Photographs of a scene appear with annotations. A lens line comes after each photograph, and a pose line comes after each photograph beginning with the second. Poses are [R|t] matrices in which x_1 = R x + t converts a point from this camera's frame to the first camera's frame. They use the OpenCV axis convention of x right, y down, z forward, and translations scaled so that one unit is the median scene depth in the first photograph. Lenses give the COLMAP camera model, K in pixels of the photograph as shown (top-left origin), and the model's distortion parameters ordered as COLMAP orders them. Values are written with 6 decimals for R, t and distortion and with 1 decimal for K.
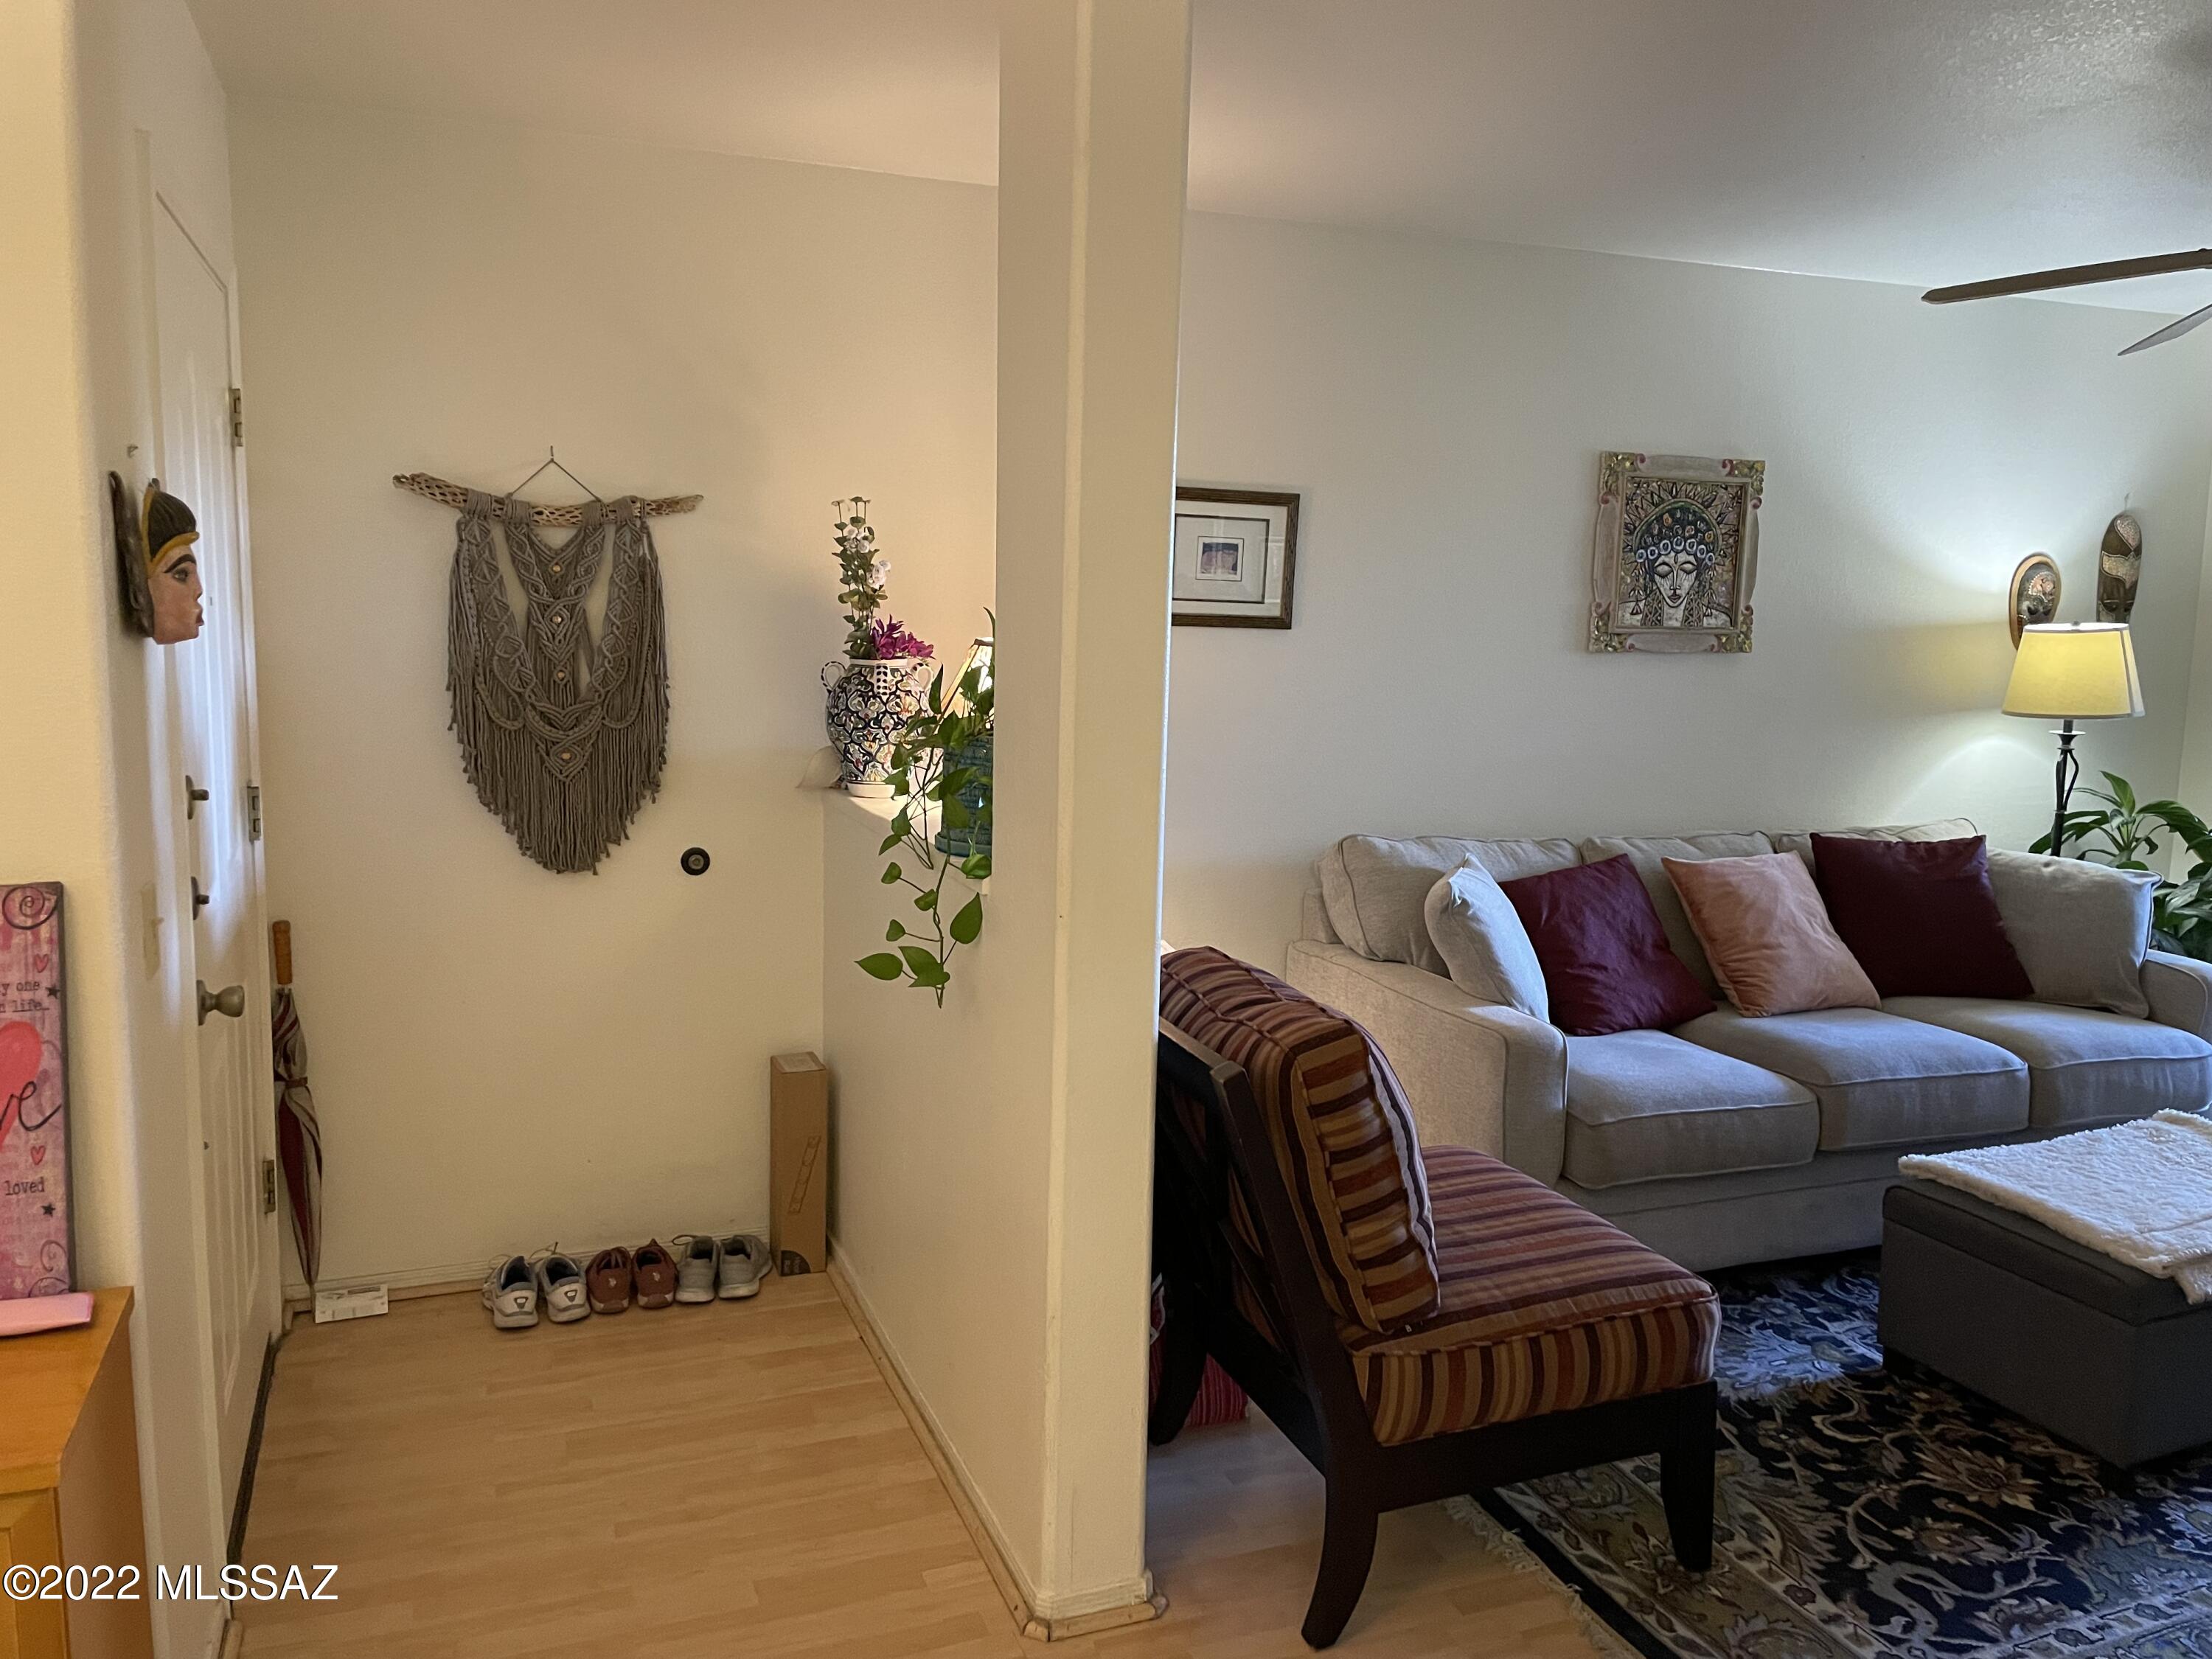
lens RADIAL K [[1679.0, 0, 1102.6], [0, 1679.0, 815.8], [0, 0, 1]] dist [0.088129, -0.127392]
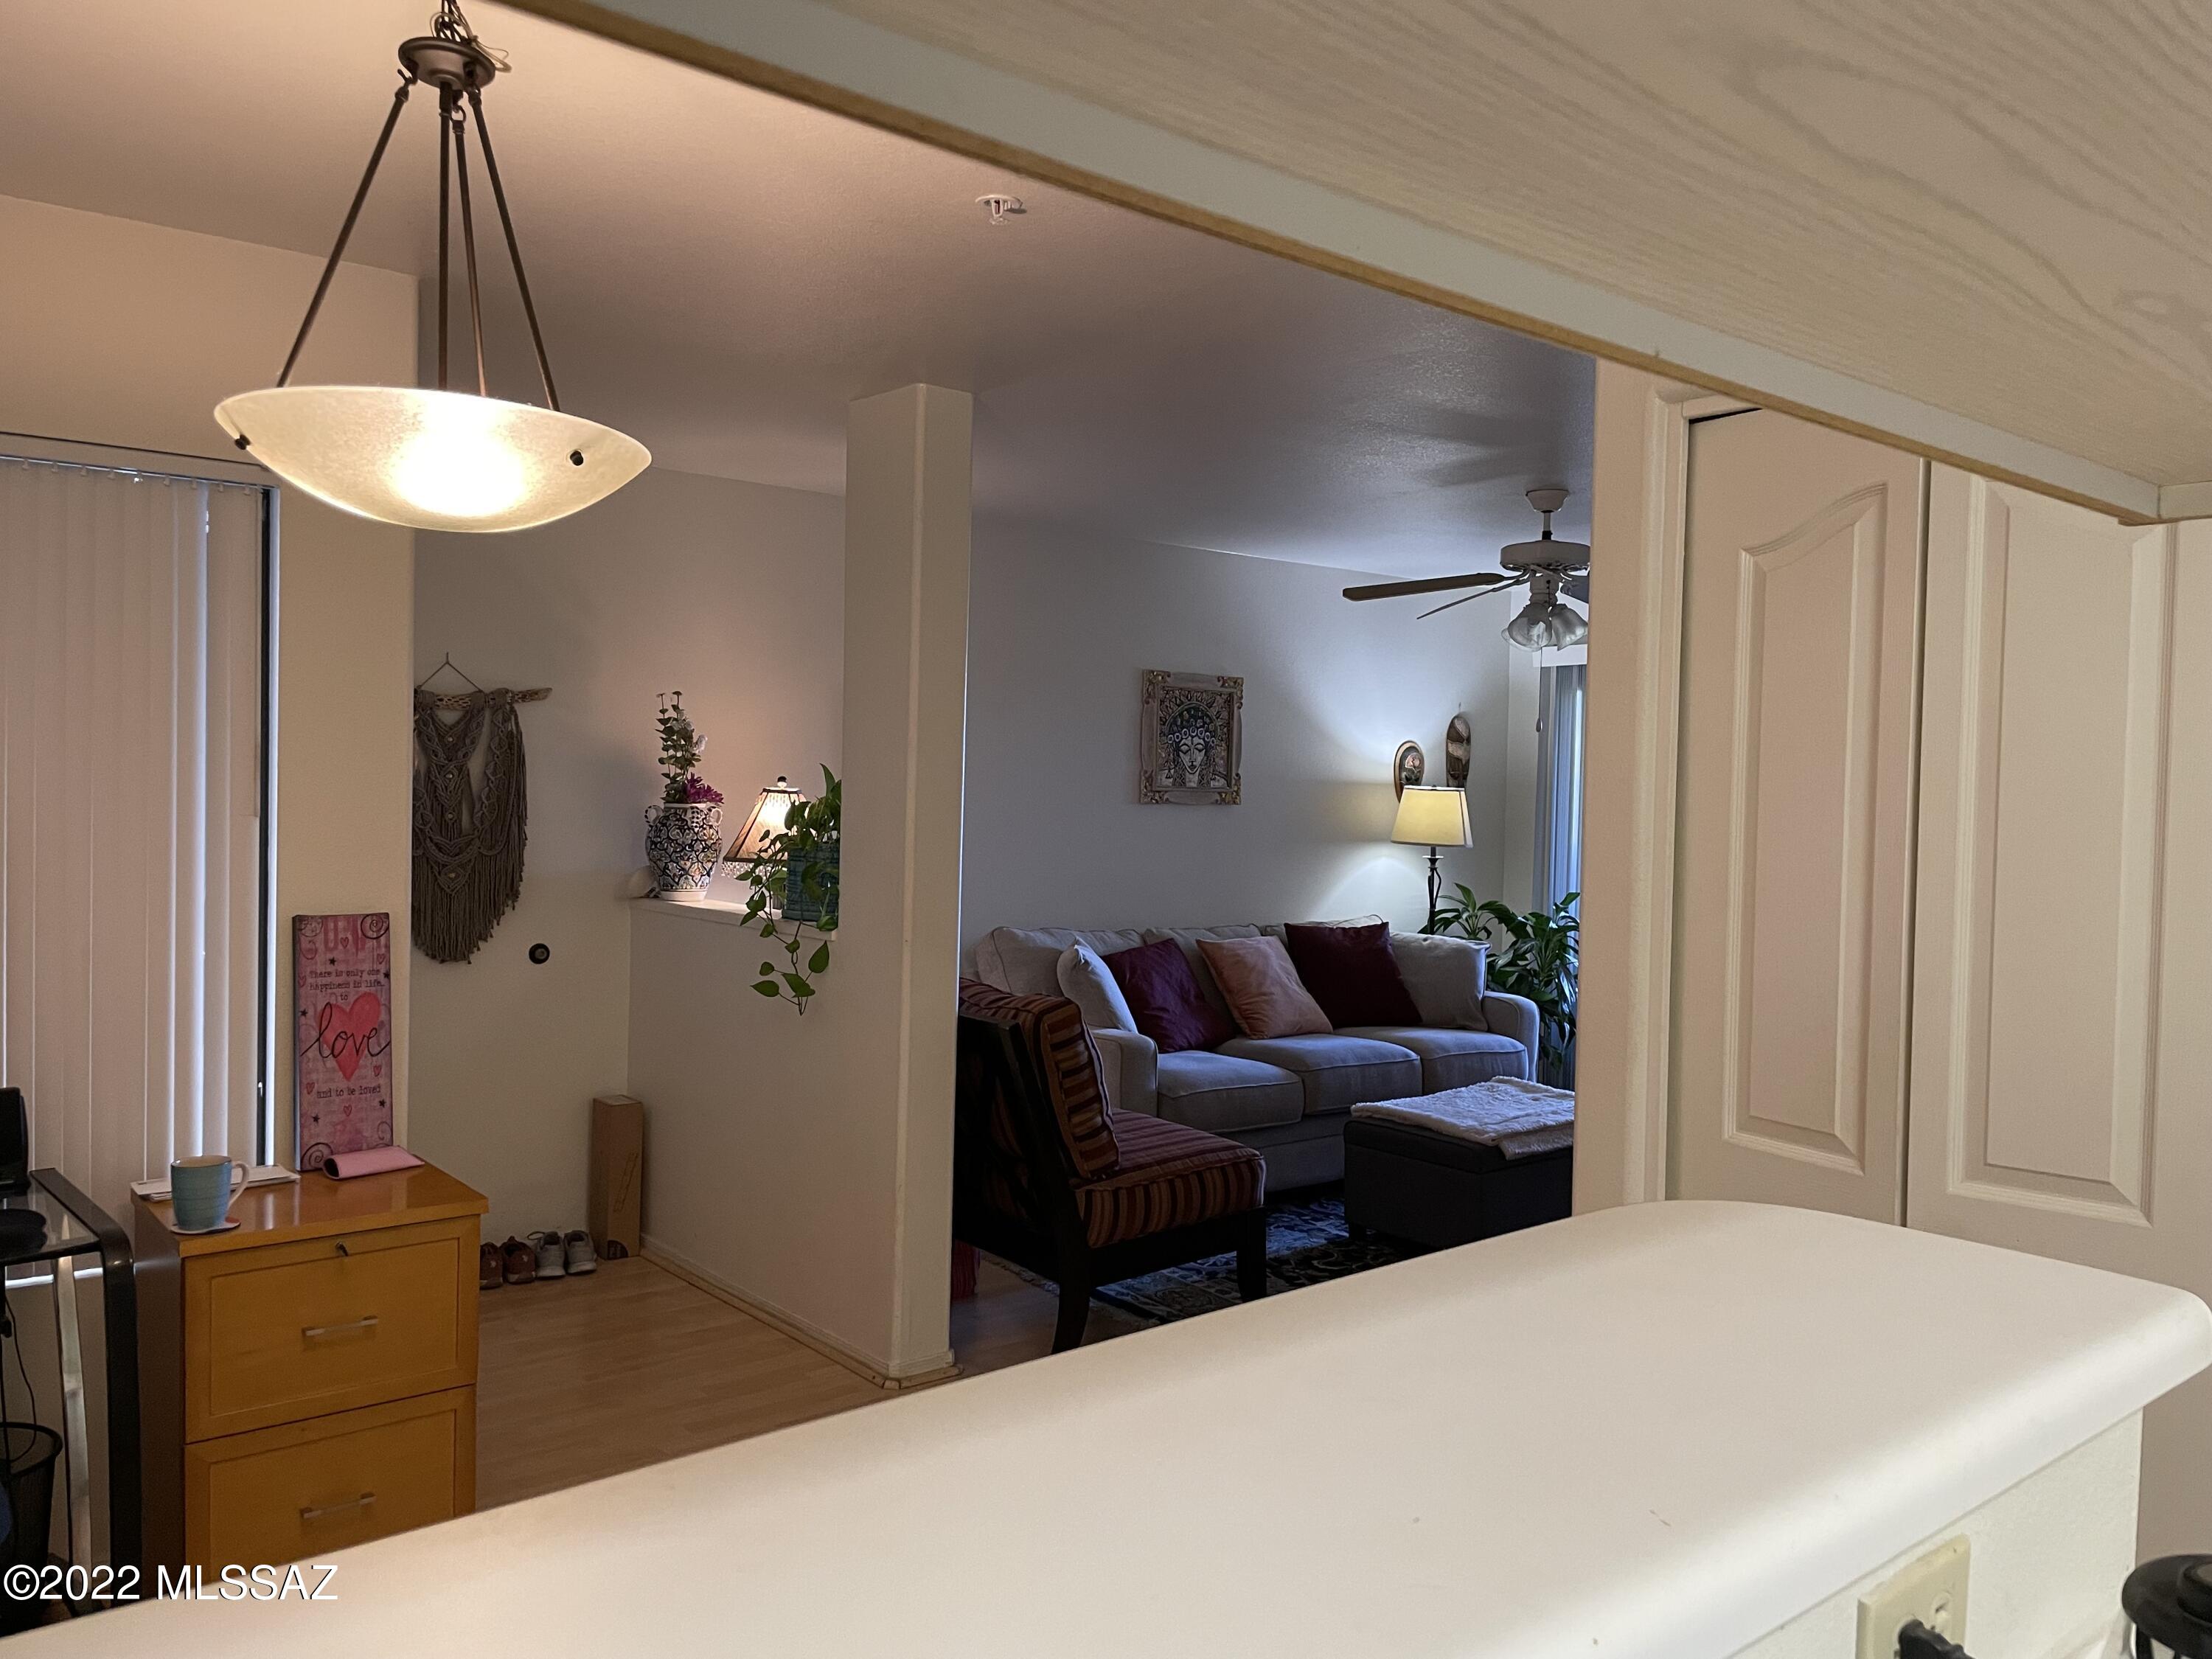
lens RADIAL K [[1679.0, 0, 1102.6], [0, 1679.0, 815.8], [0, 0, 1]] dist [0.088129, -0.127392]
pose [[0.952158, -0.004712, 0.305569, -0.232608], [0.037651, 0.994073, -0.101991, 0.075195], [-0.303277, 0.108617, 0.946692, -0.451144]]
